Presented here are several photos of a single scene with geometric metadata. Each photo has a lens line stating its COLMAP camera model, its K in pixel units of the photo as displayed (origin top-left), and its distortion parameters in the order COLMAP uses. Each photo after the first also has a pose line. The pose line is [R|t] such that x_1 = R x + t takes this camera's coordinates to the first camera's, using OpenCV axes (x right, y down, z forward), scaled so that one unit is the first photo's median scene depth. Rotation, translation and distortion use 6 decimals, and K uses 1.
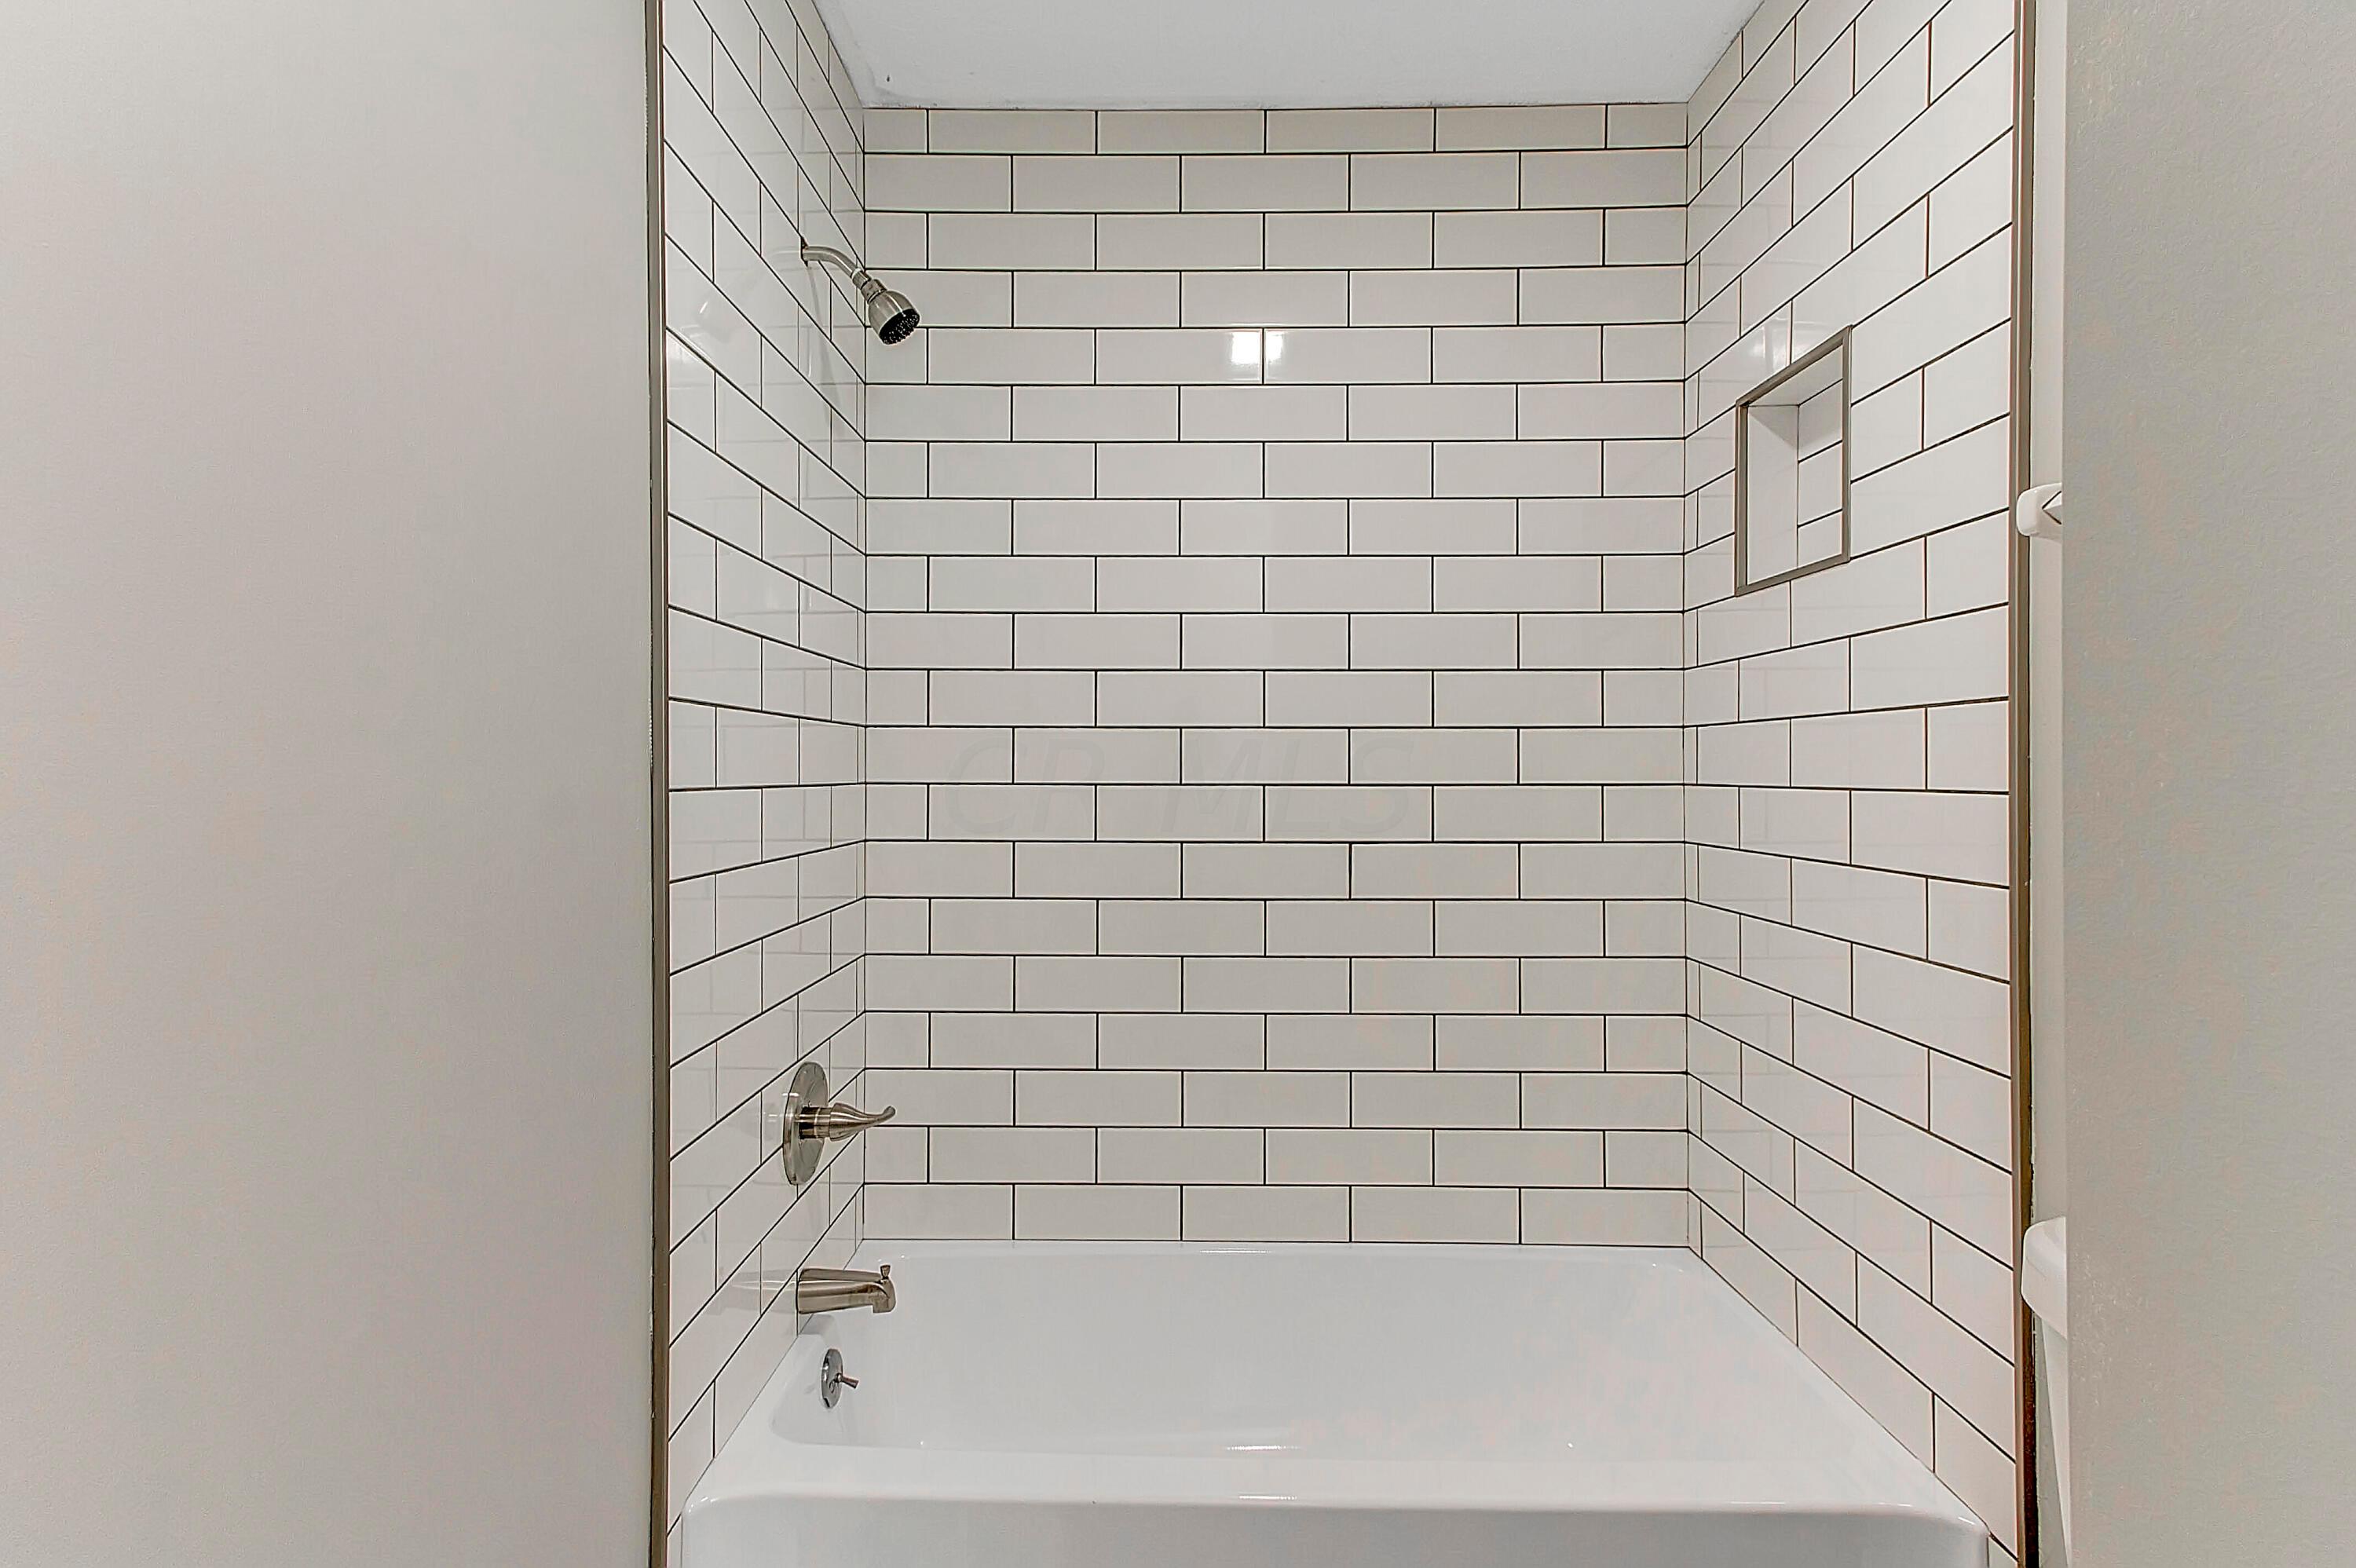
lens RADIAL K [[1125.3, 0, 1178.8], [0, 1125.3, 765.8], [0, 0, 1]] dist [0.017587, -0.000335]
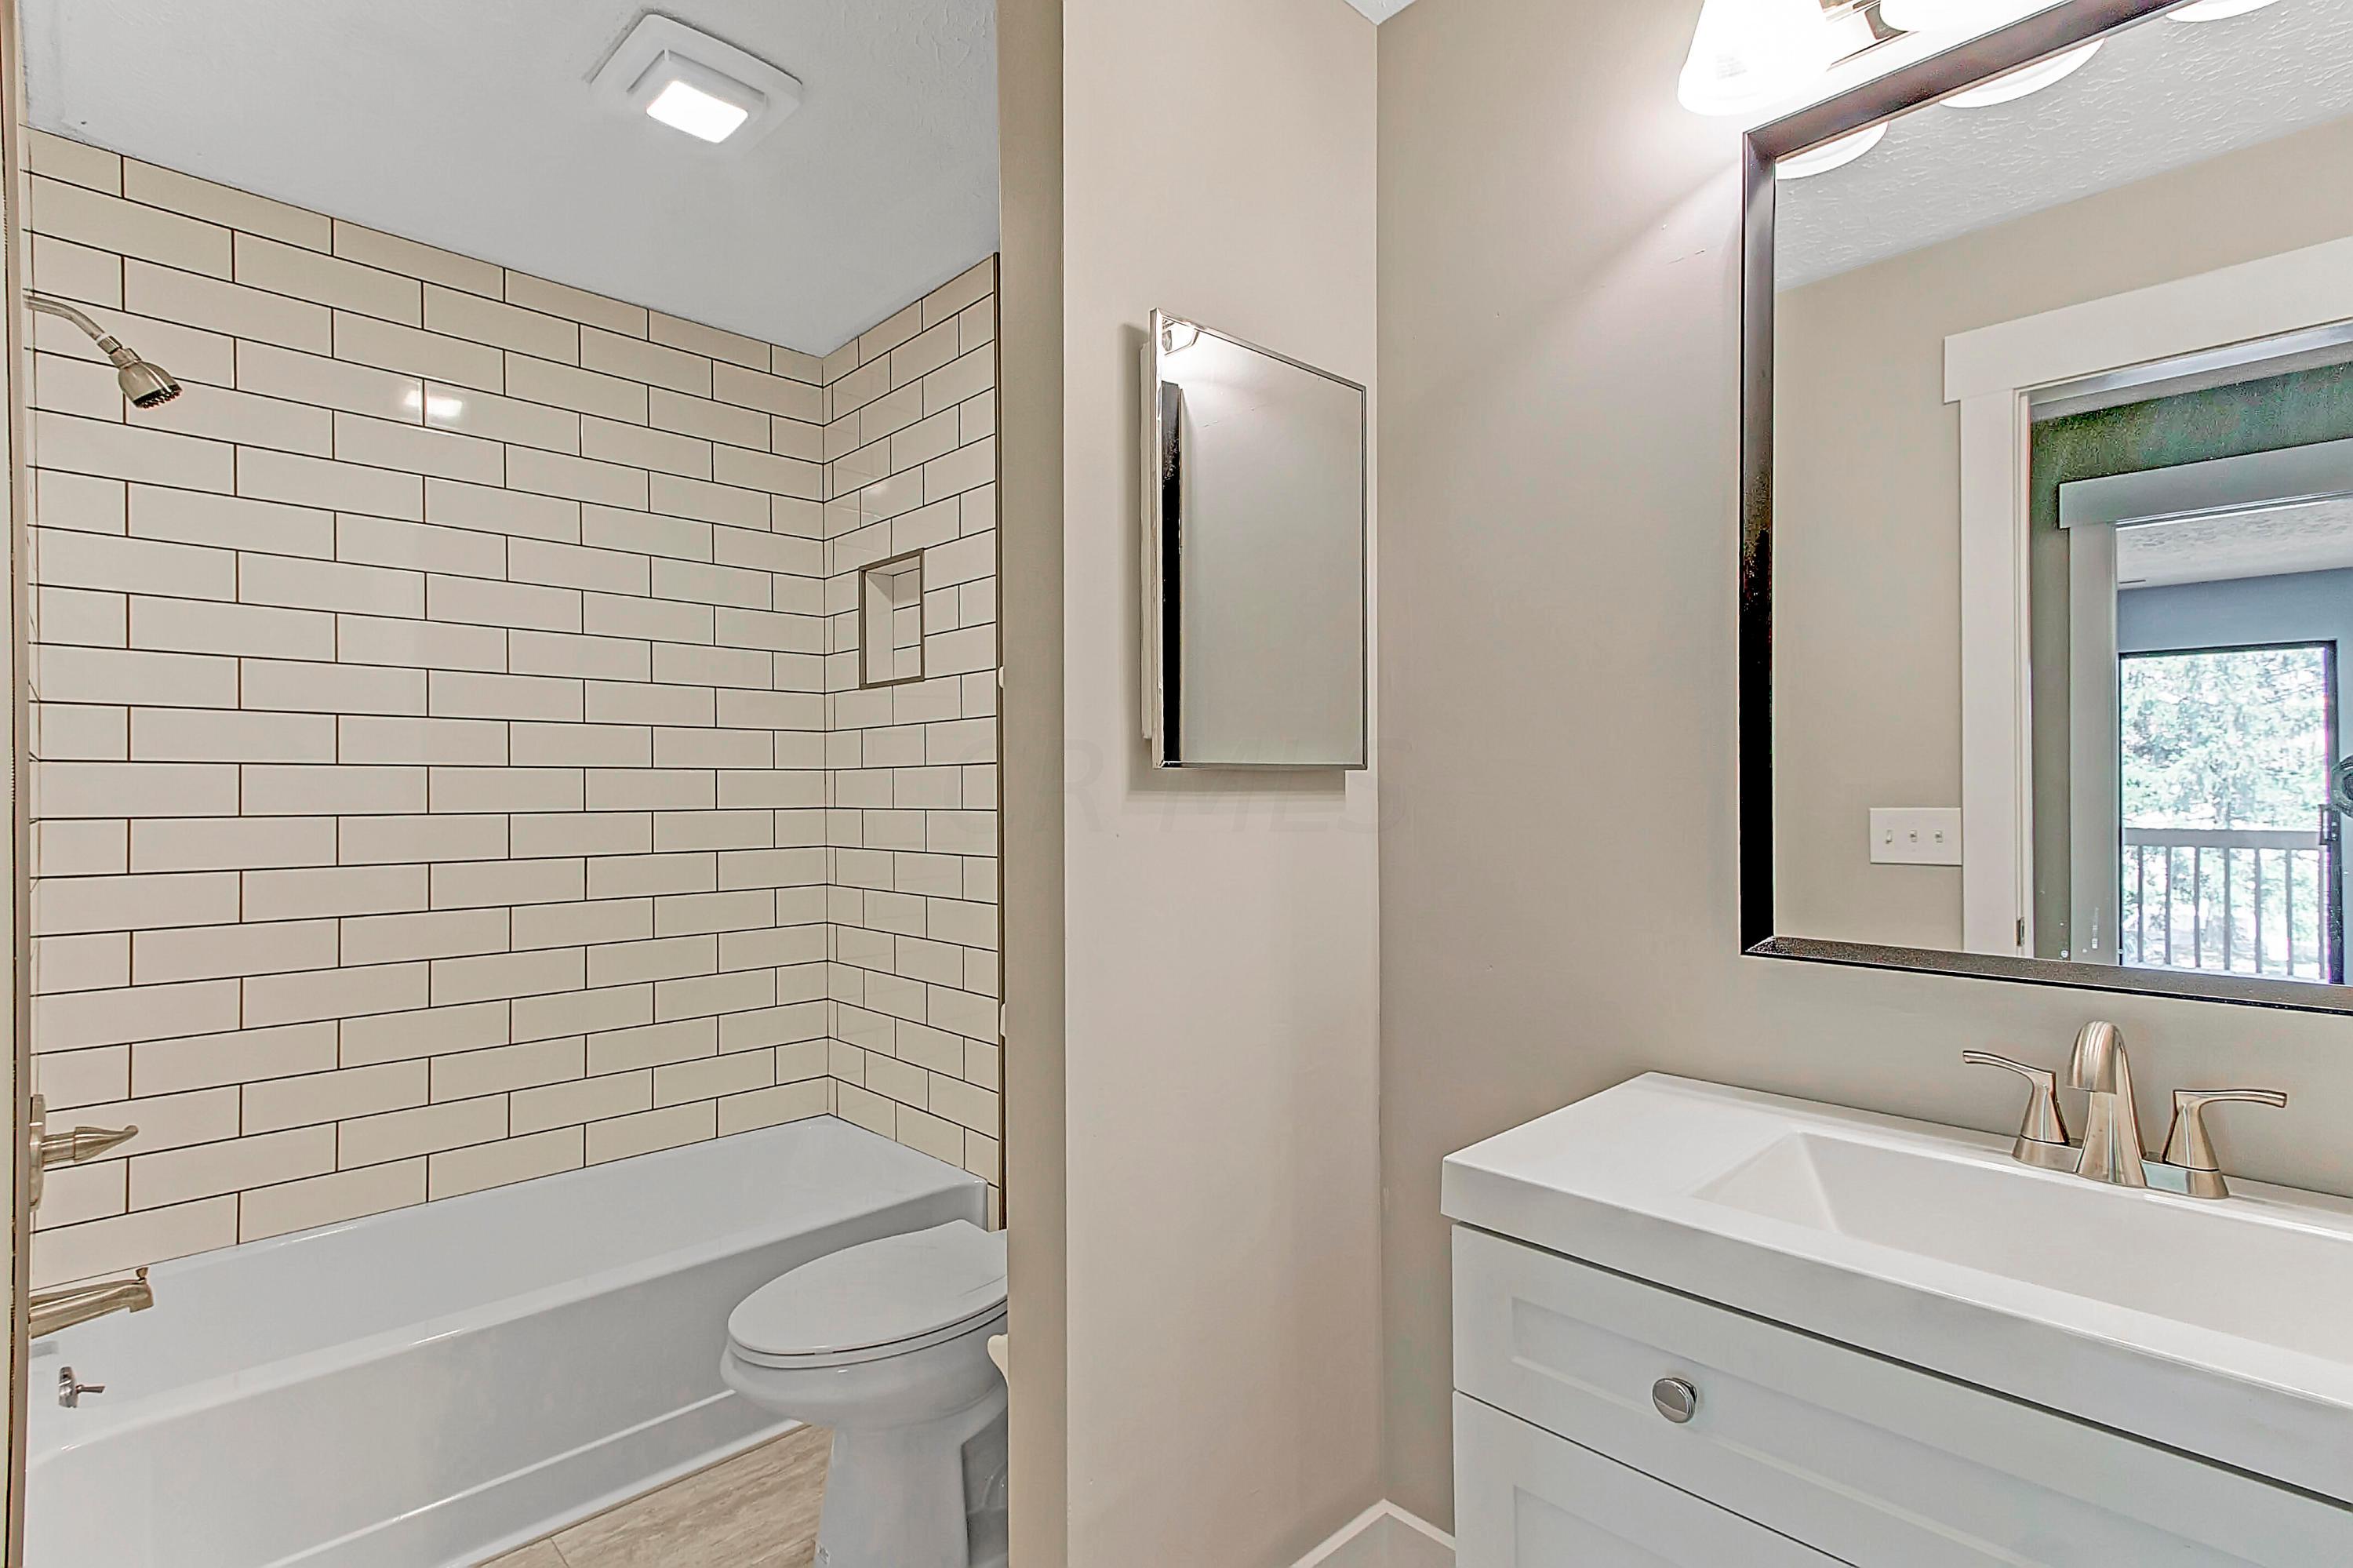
lens RADIAL K [[1124.1, 0, 1163.4], [0, 1124.1, 787.0], [0, 0, 1]] dist [0.017587, -0.000335]
pose [[0.717785, -0.002311, 0.696261, -0.308922], [0.003264, 0.999995, -0.000046, -0.011169], [-0.696257, 0.002305, 0.717789, -0.442710]]
